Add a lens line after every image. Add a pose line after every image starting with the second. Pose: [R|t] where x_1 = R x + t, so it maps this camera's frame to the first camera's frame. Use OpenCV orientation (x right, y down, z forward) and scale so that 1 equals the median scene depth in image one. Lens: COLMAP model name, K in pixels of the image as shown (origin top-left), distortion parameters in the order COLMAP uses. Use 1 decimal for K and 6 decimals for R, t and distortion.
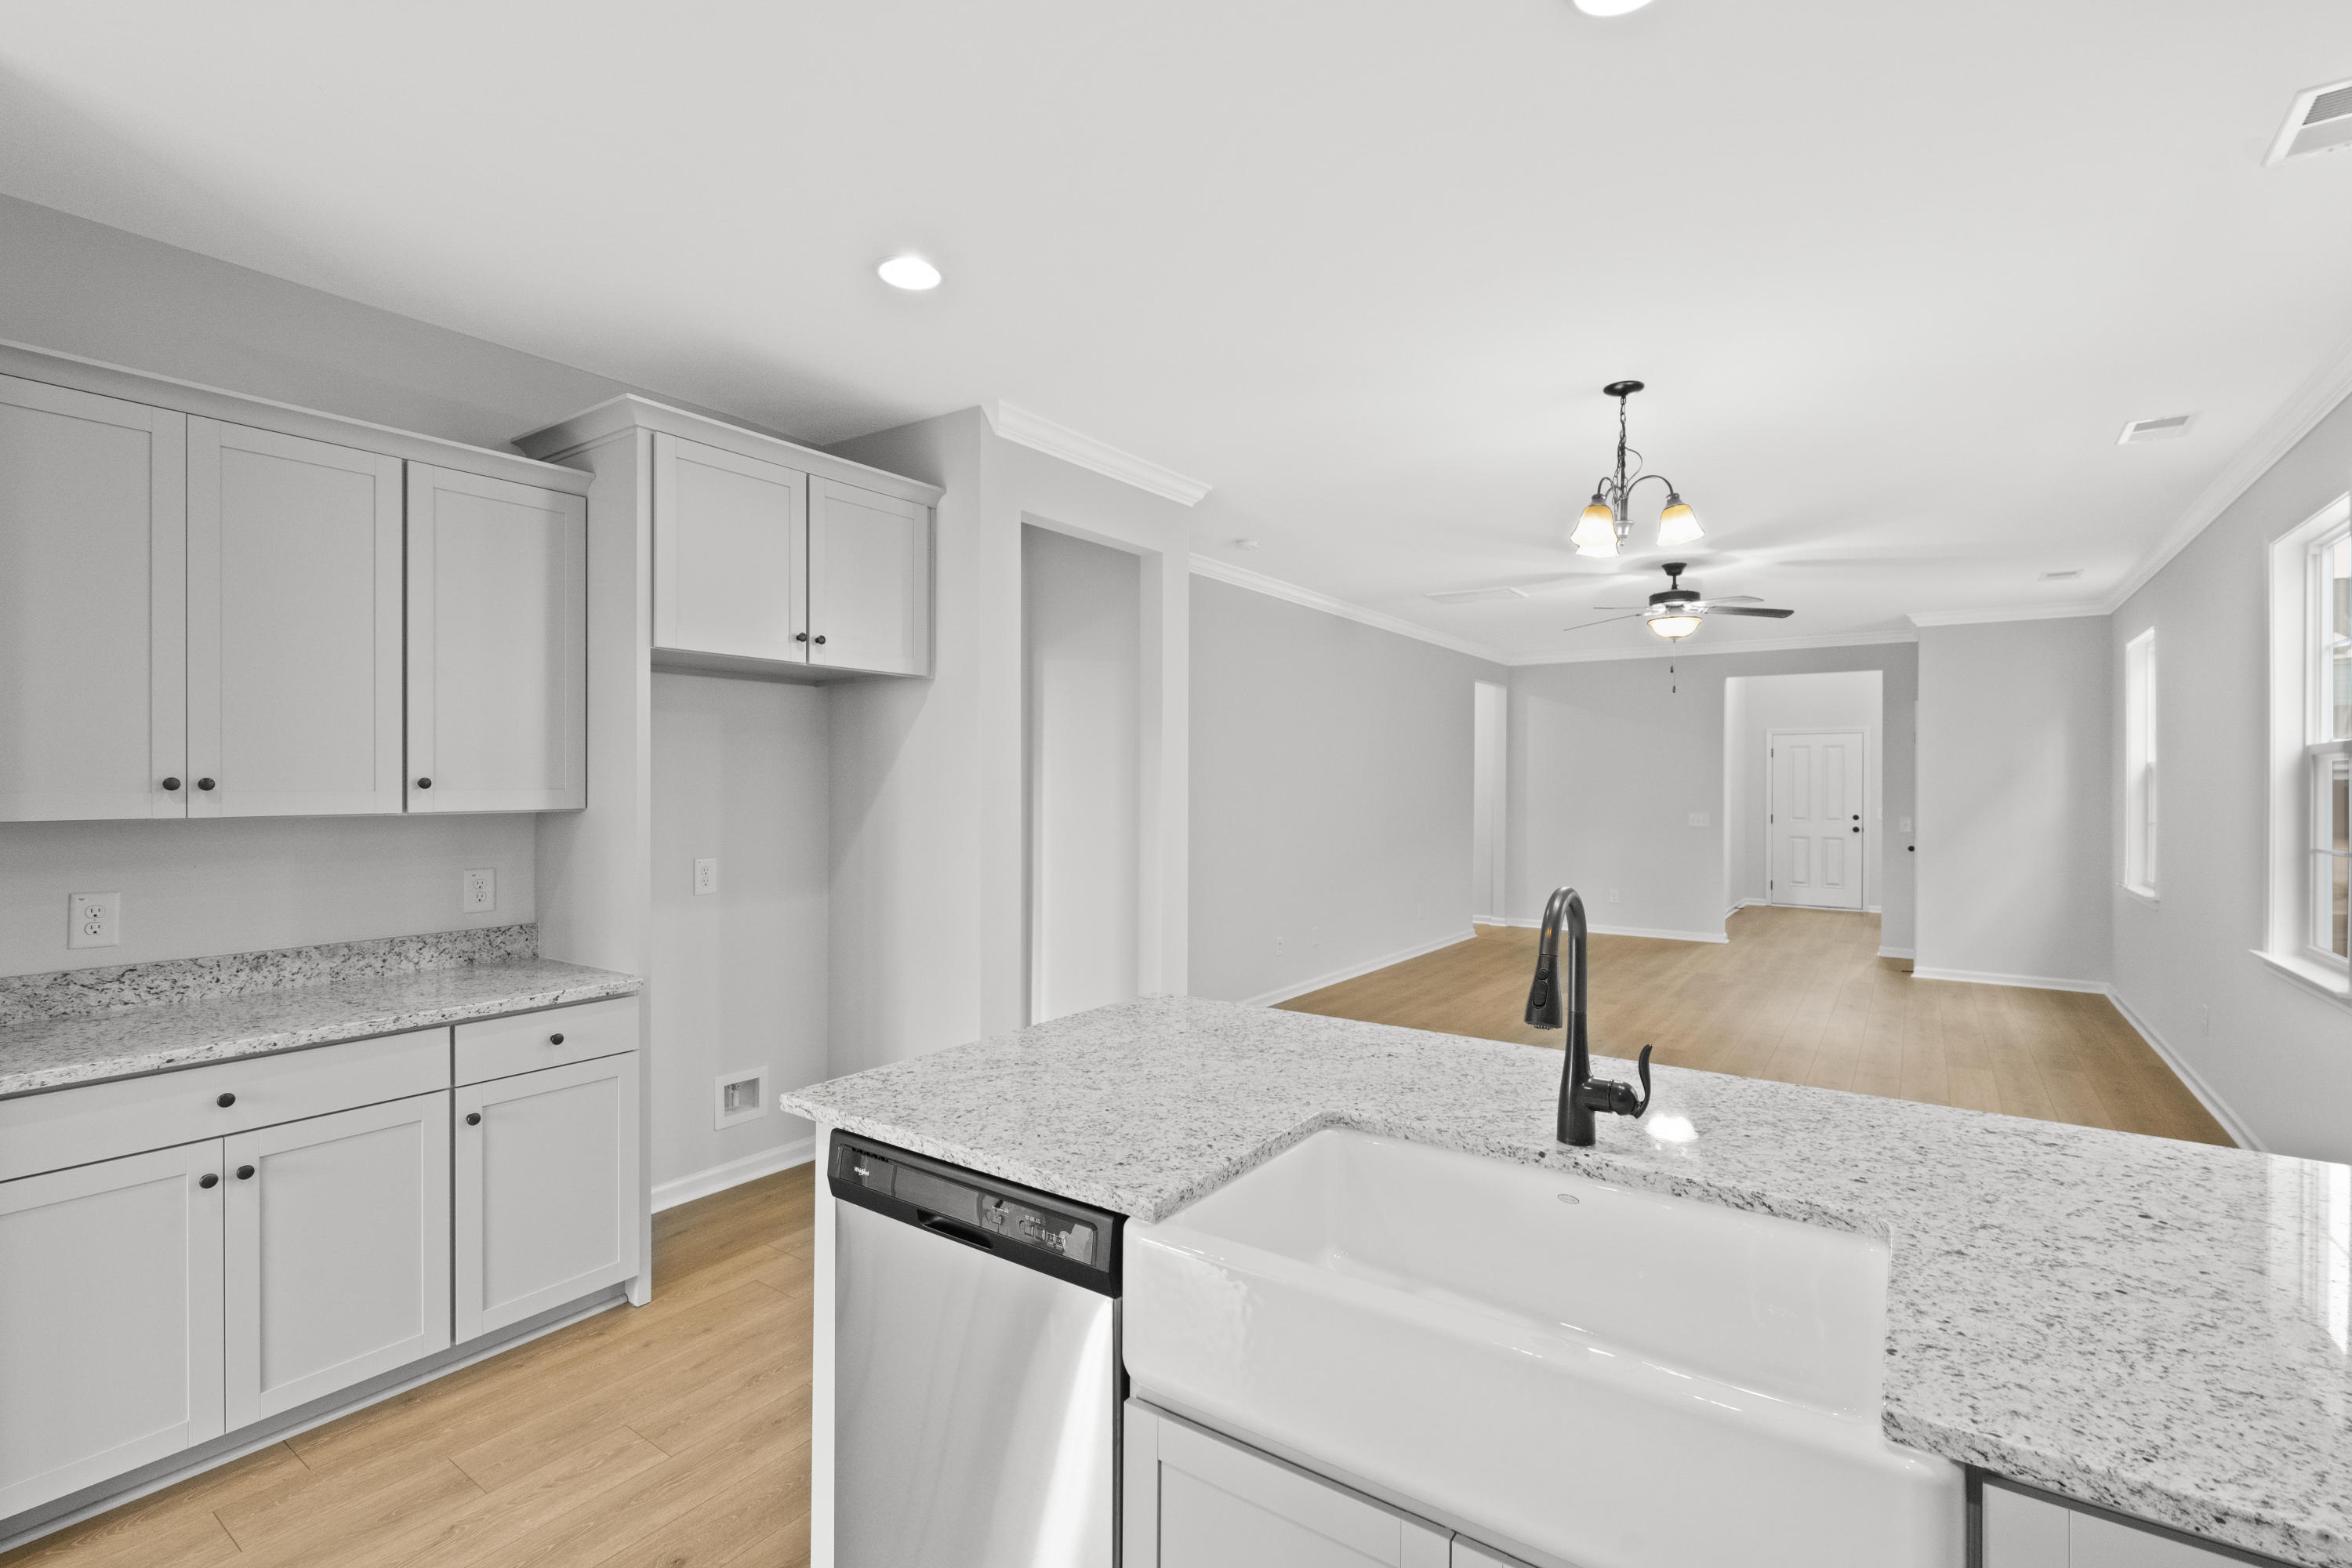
lens RADIAL K [[1060.3, 0, 1171.0], [0, 1060.3, 786.4], [0, 0, 1]] dist [-0.000365, 0.000187]
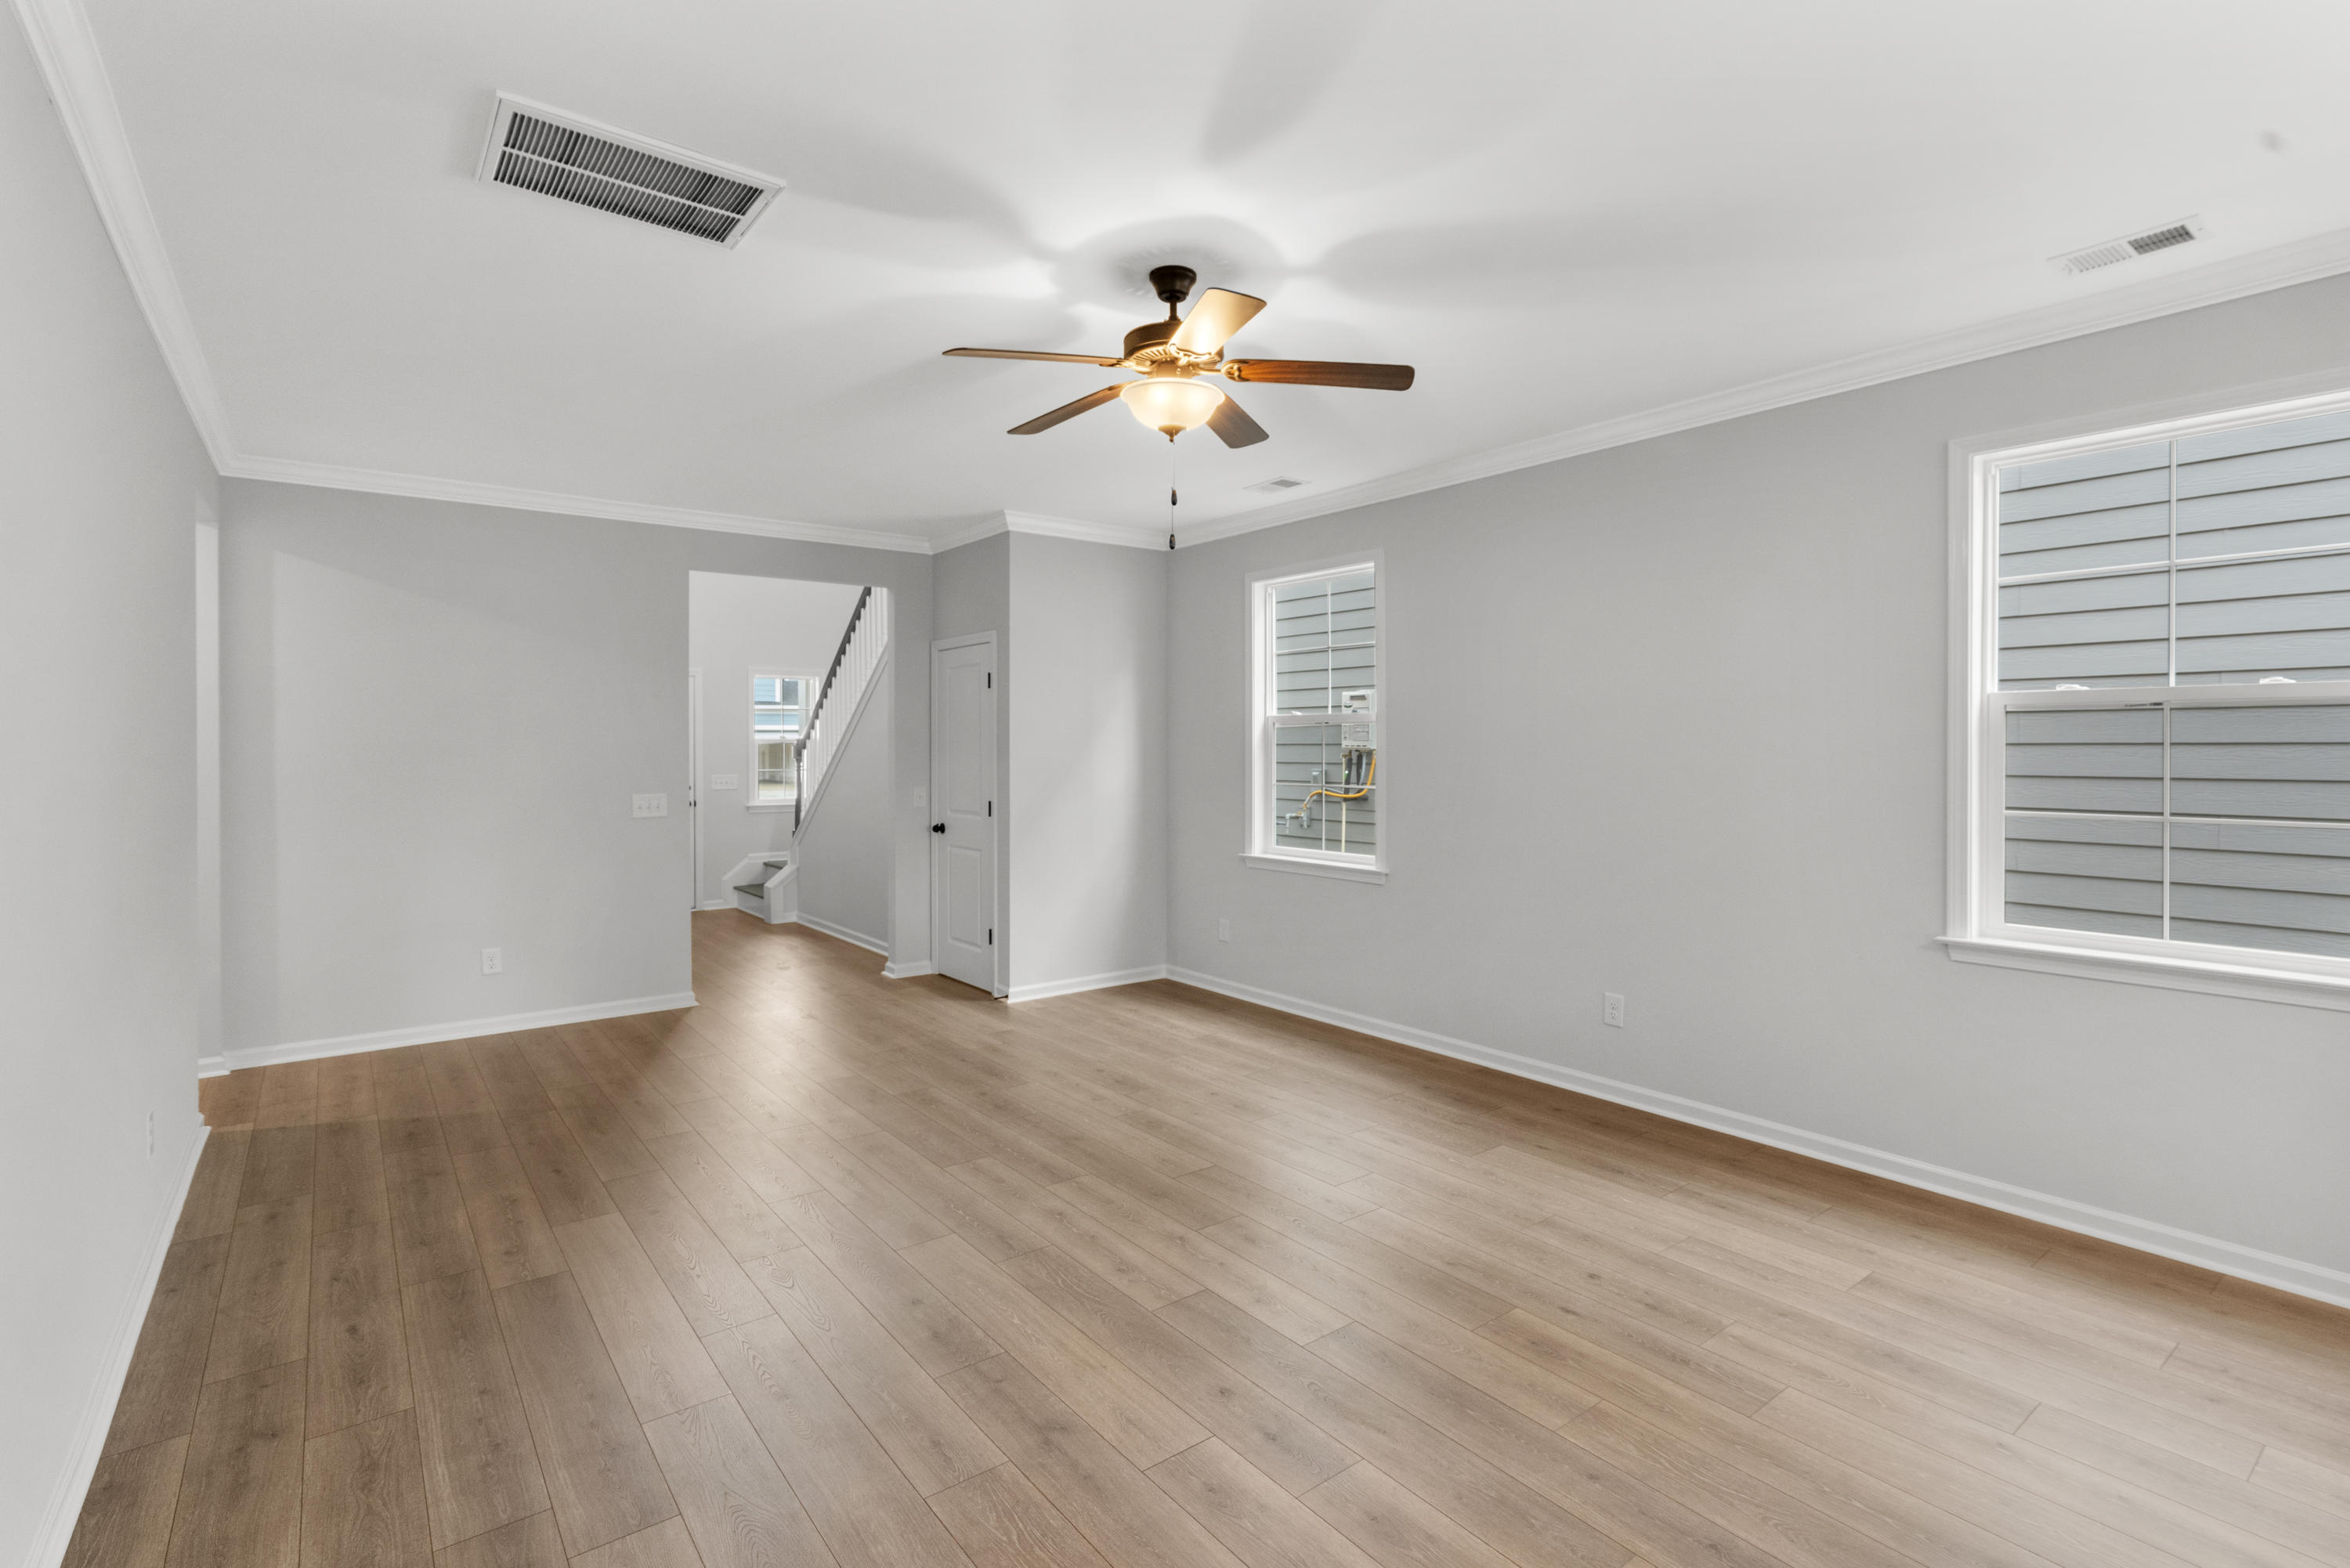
lens RADIAL K [[1089.2, 0, 1152.2], [0, 1089.2, 768.5], [0, 0, 1]] dist [-0.004406, 0.000120]
pose [[0.302565, -0.027971, 0.952718, 0.018944], [0.007847, 0.999609, 0.026855, -0.008731], [-0.953096, -0.000649, 0.302666, 1.559198]]
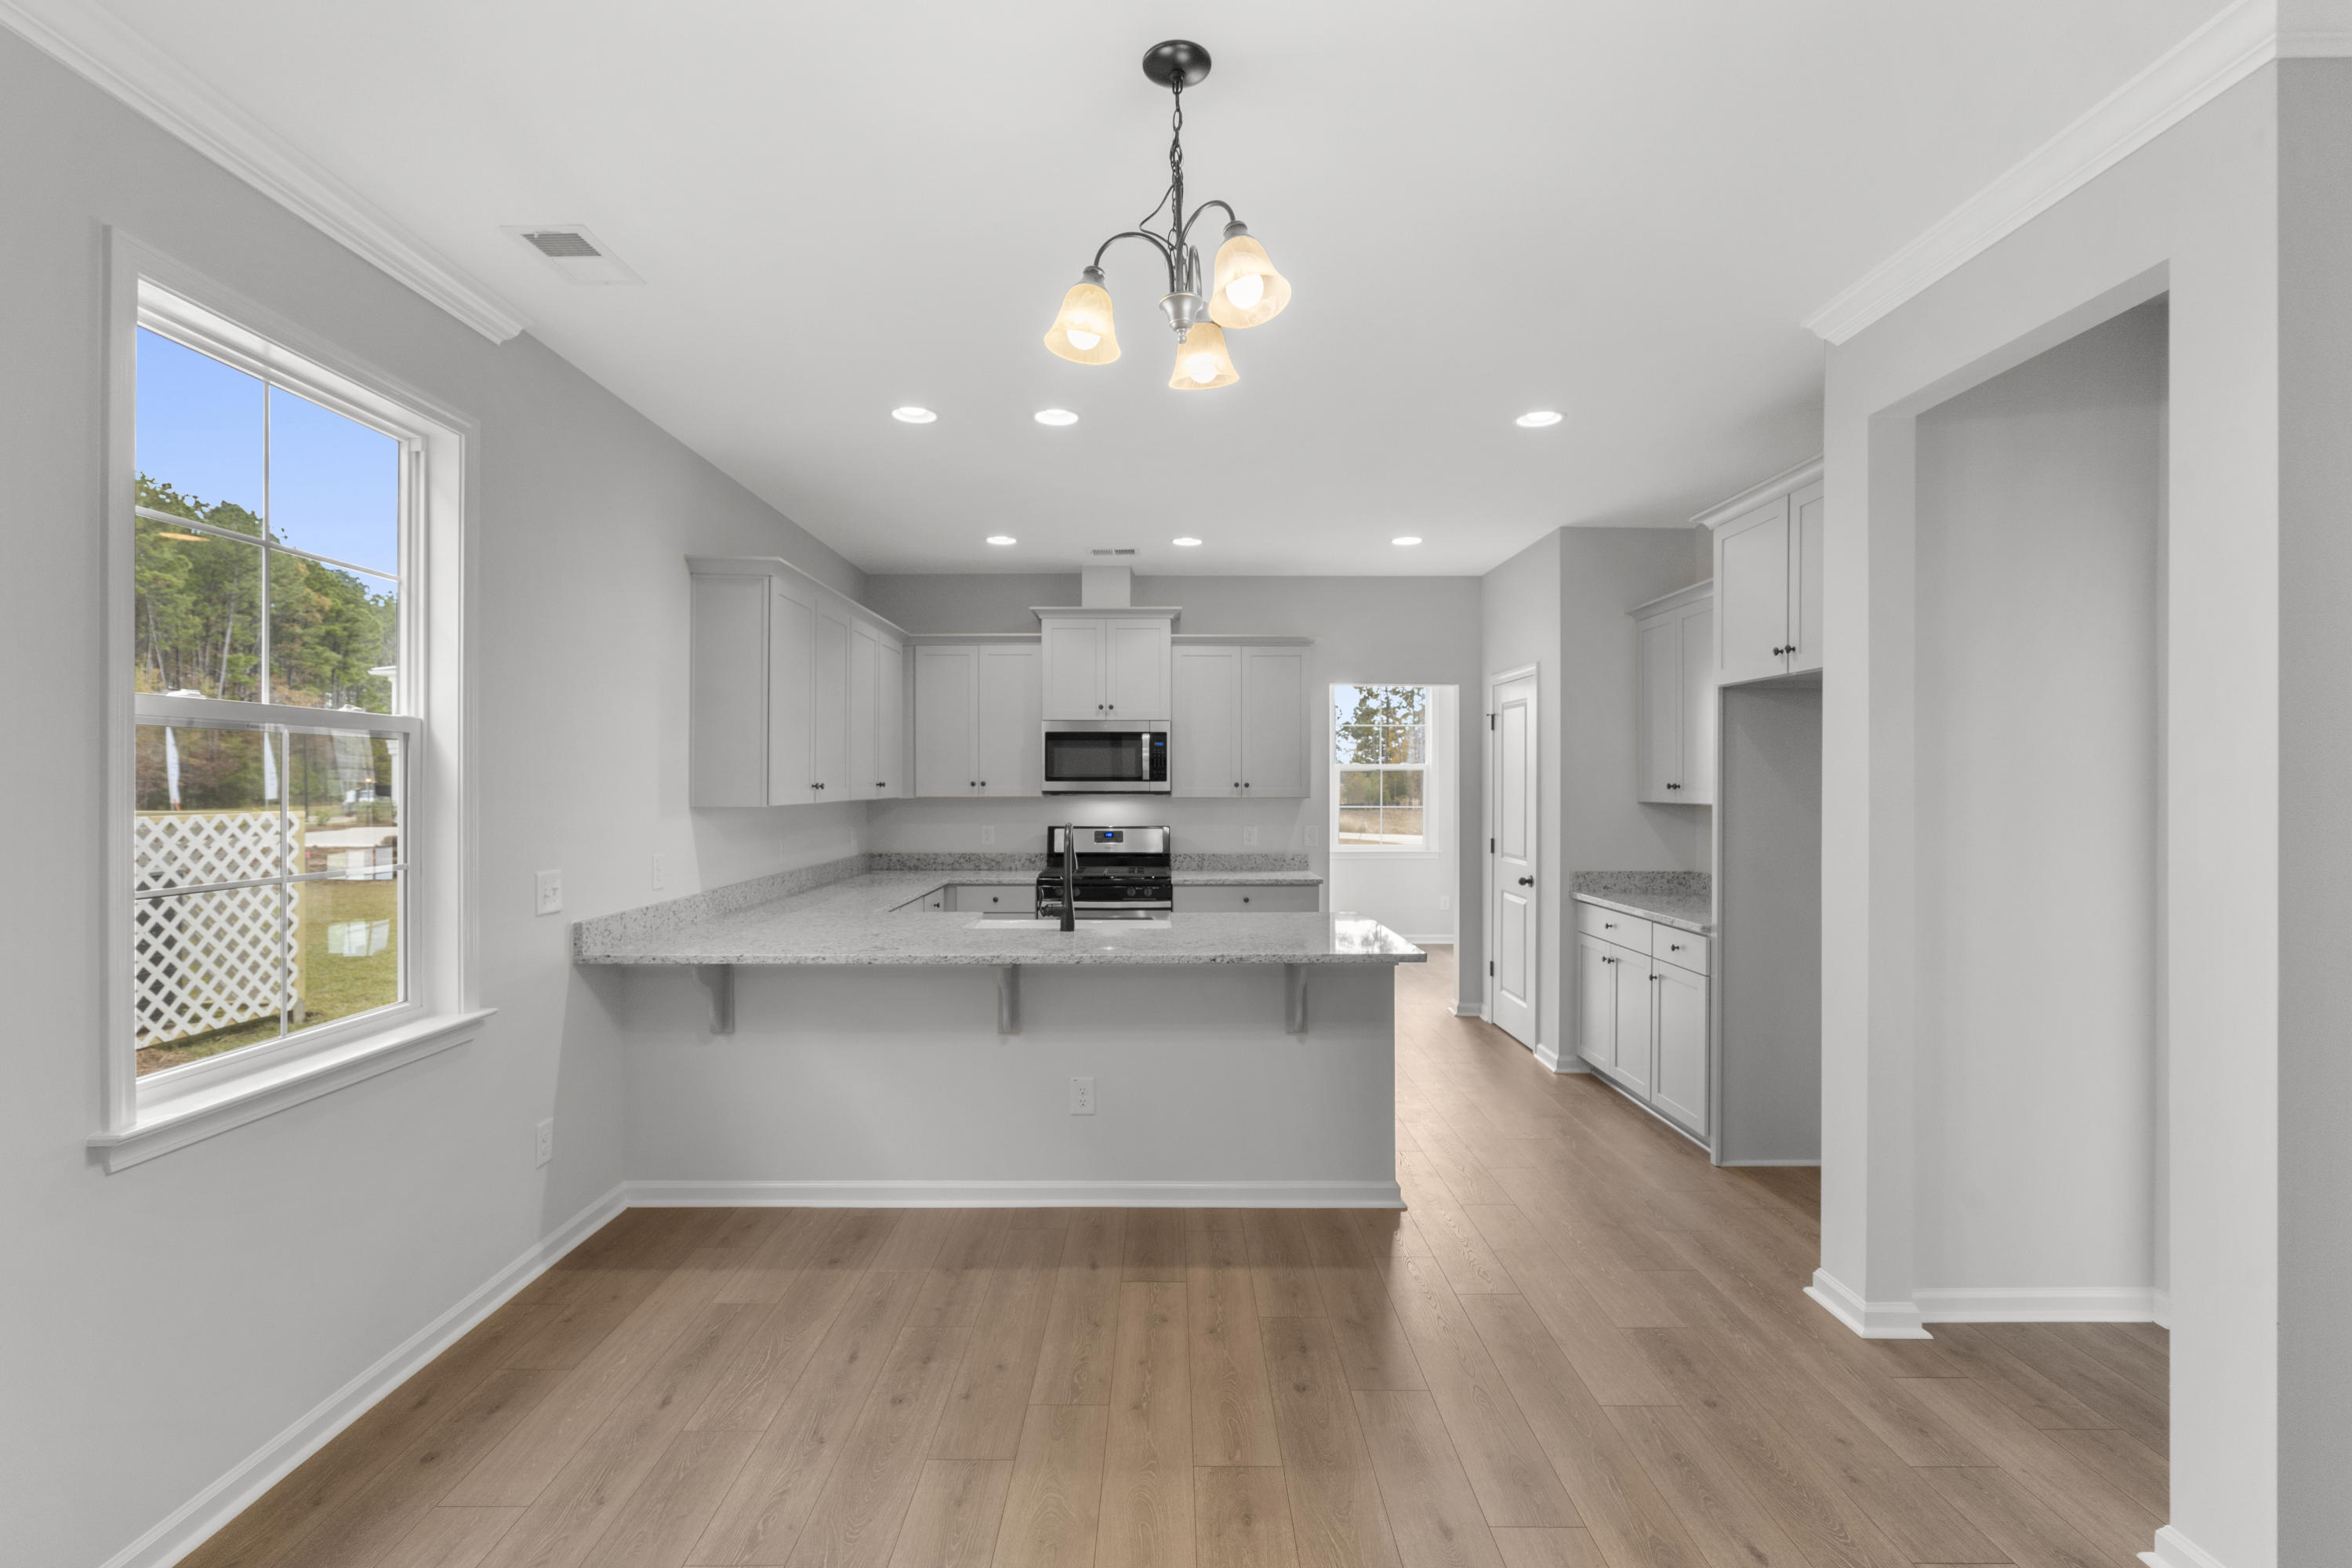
lens RADIAL K [[1082.8, 0, 1167.0], [0, 1082.8, 785.7], [0, 0, 1]] dist [-0.000431, 0.000427]
pose [[-0.815138, -0.004191, -0.579252, 0.753566], [-0.007304, 0.999969, 0.003045, -0.002070], [0.579221, 0.006713, -0.815143, 1.456139]]
